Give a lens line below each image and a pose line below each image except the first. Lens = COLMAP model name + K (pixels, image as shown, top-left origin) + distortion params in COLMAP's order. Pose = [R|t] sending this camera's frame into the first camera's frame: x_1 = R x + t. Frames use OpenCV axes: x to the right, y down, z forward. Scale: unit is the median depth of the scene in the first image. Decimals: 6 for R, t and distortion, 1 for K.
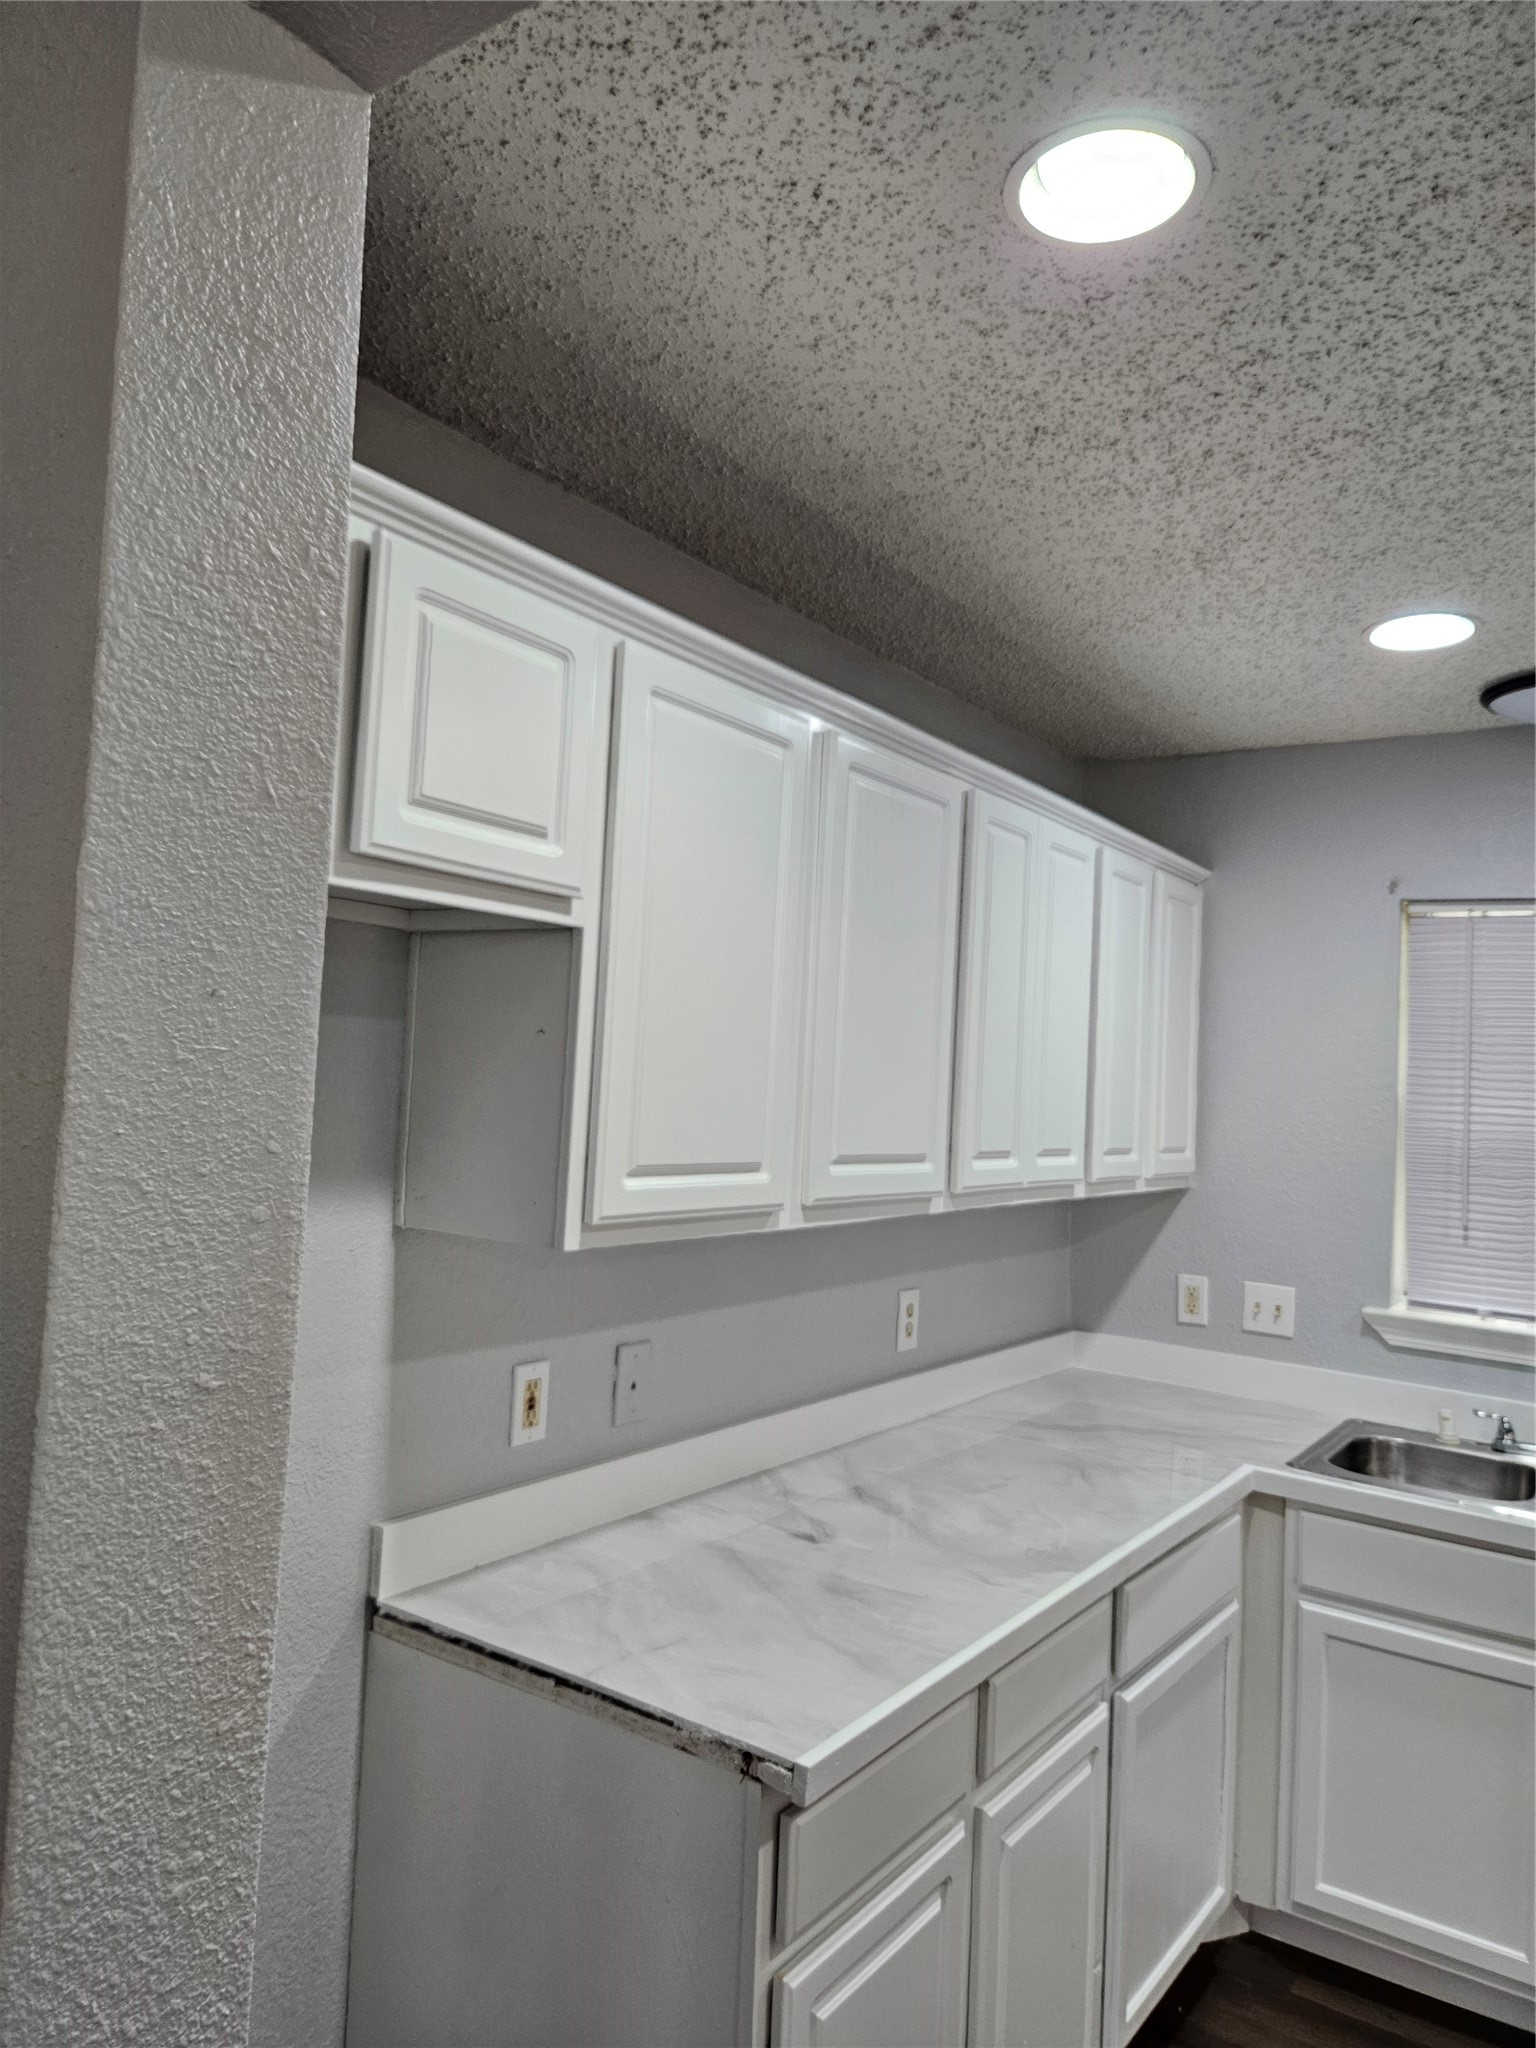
lens RADIAL K [[1397.7, 0, 765.1], [0, 1397.7, 1014.4], [0, 0, 1]] dist [0.069980, -0.060776]
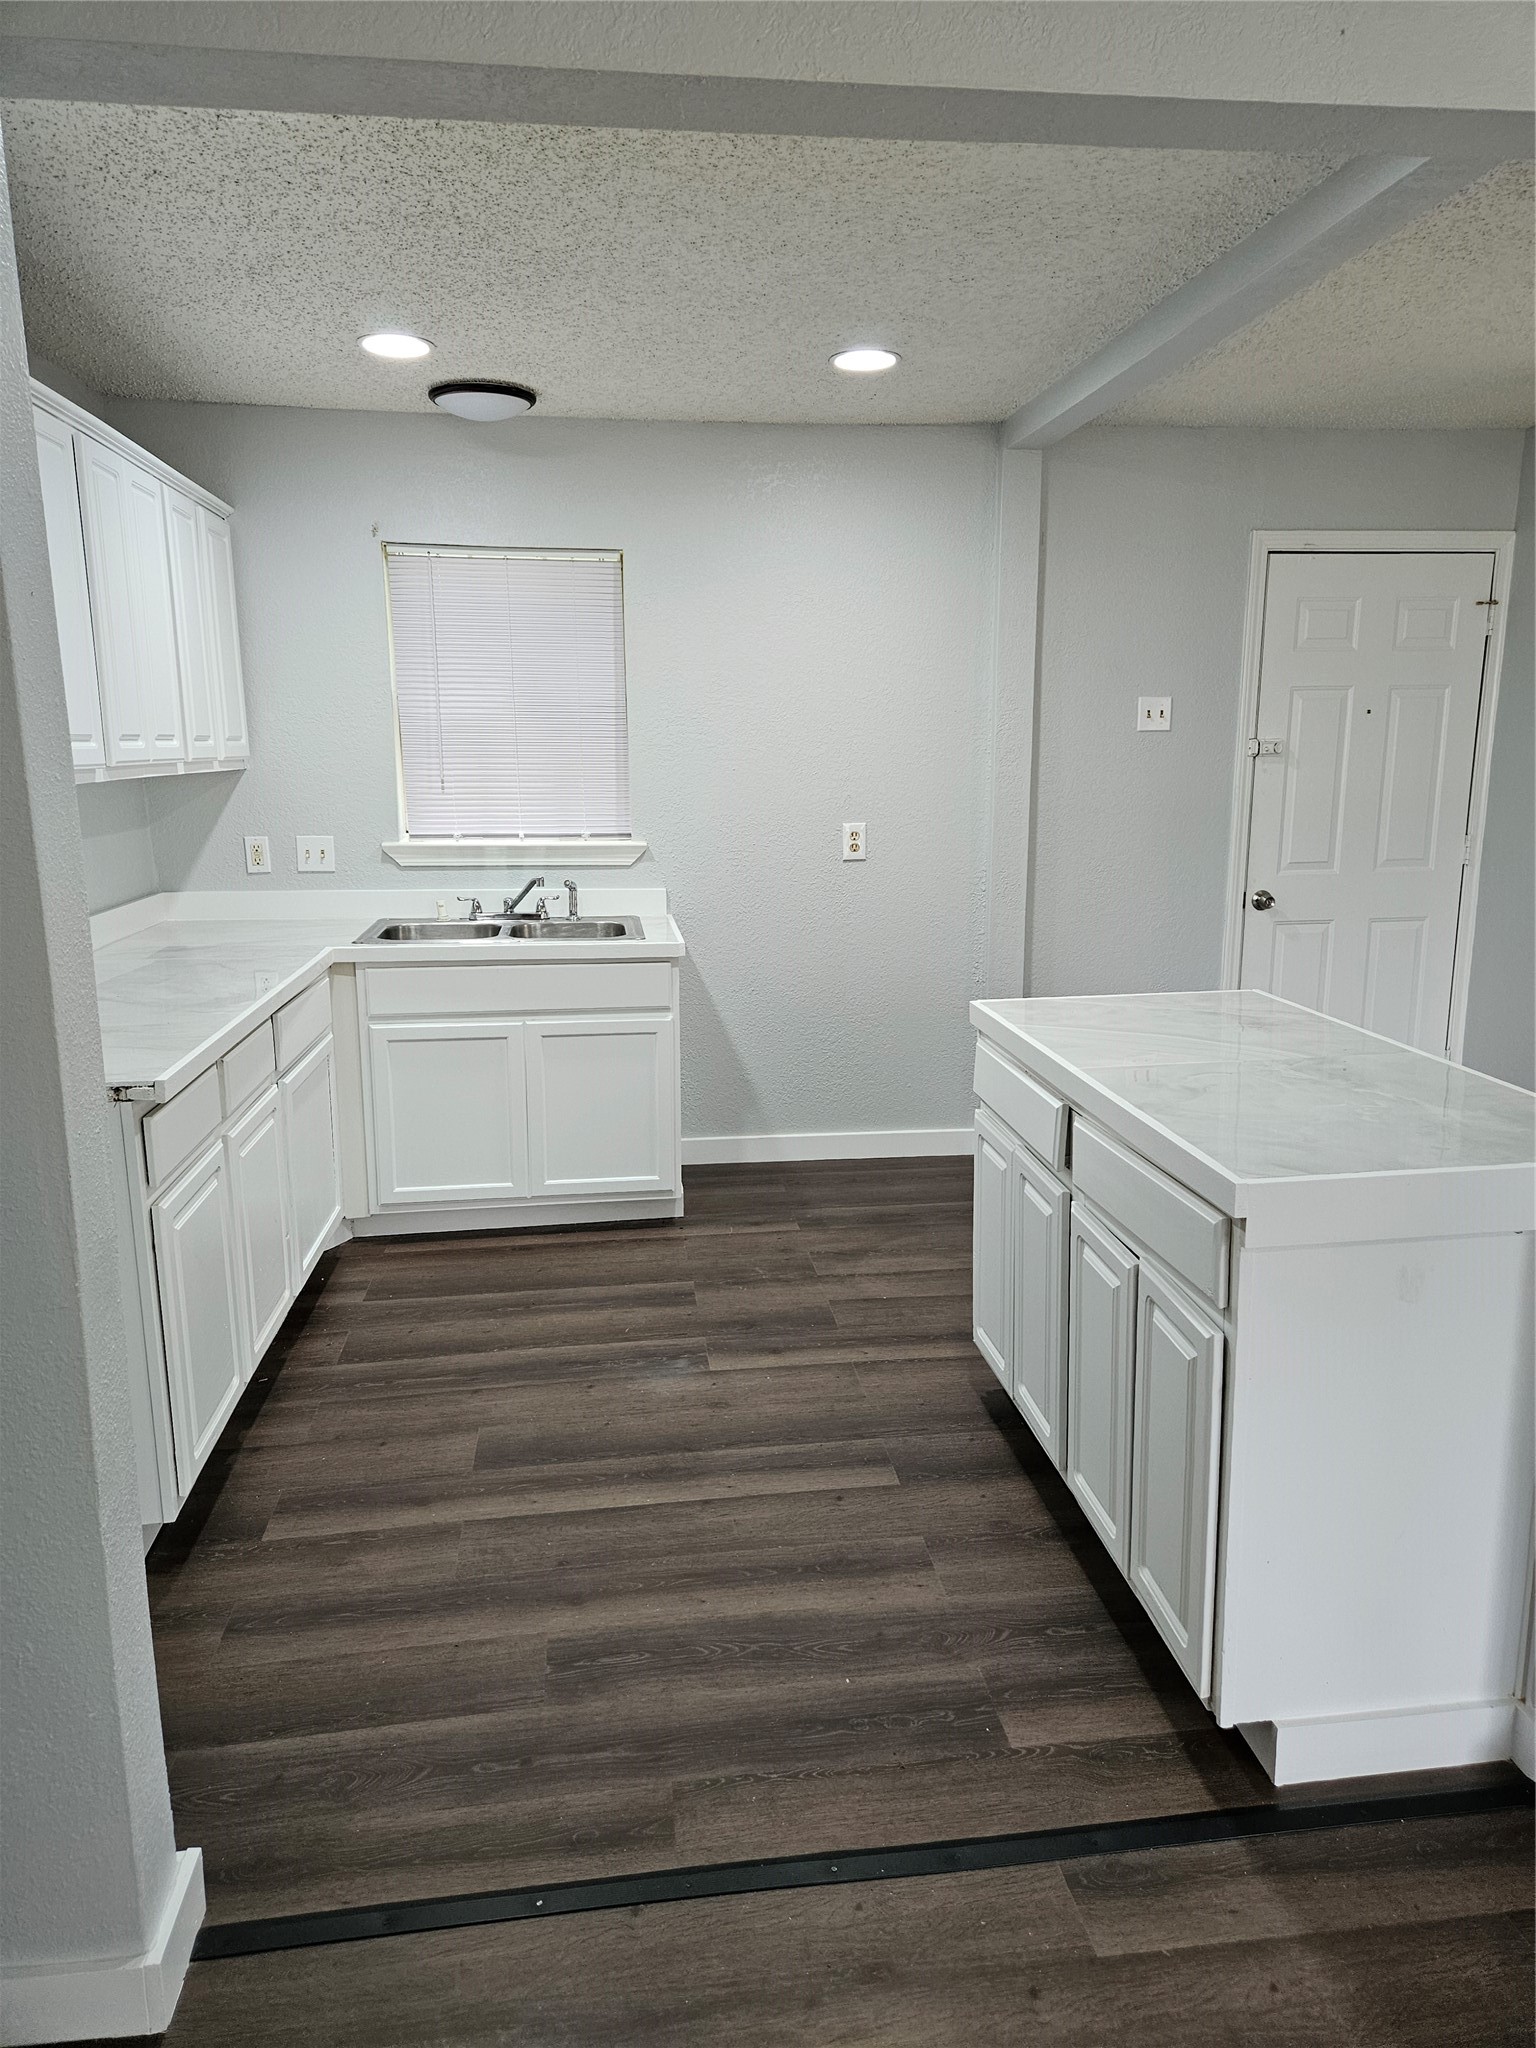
lens RADIAL K [[1361.6, 0, 765.9], [0, 1361.6, 1003.4], [0, 0, 1]] dist [0.072411, -0.064332]
pose [[0.740723, -0.176840, 0.648118, -0.303980], [0.006191, 0.966489, 0.256633, 0.015819], [-0.671782, -0.186081, 0.716996, -0.399815]]
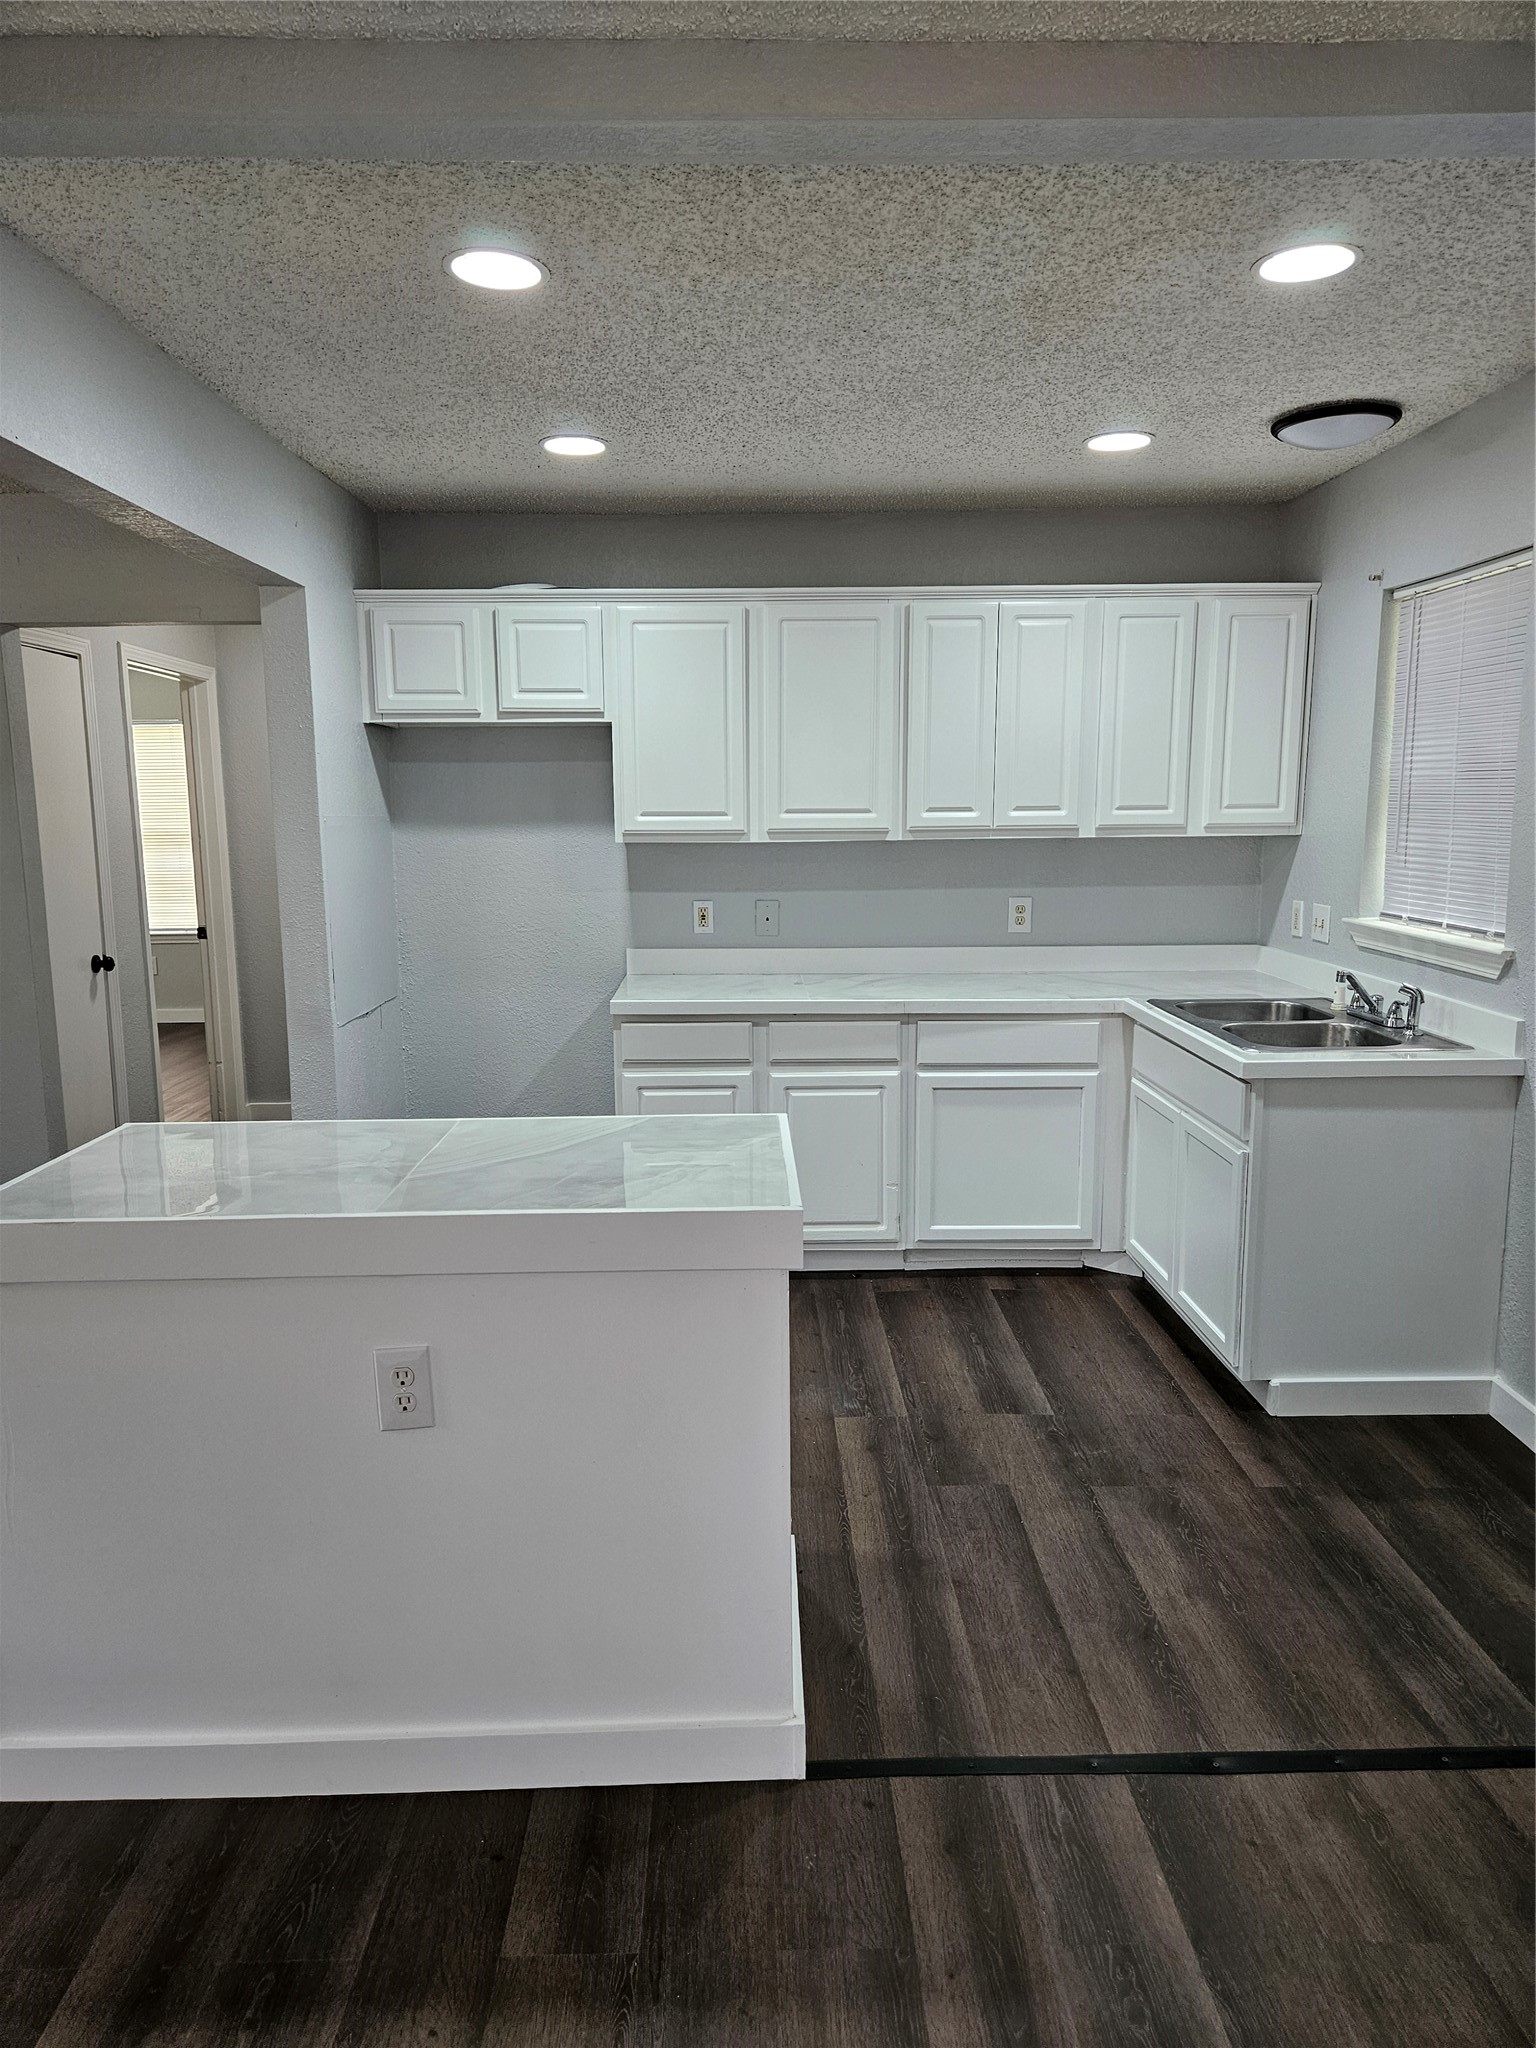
lens RADIAL K [[1361.0, 0, 768.0], [0, 1361.0, 1024.0], [0, 0, 1]] dist [0.079191, -0.066443]
pose [[0.585964, 0.078351, -0.806540, 1.615708], [0.075313, 0.985741, 0.150475, 0.100498], [0.806830, -0.148916, 0.571708, -0.254931]]
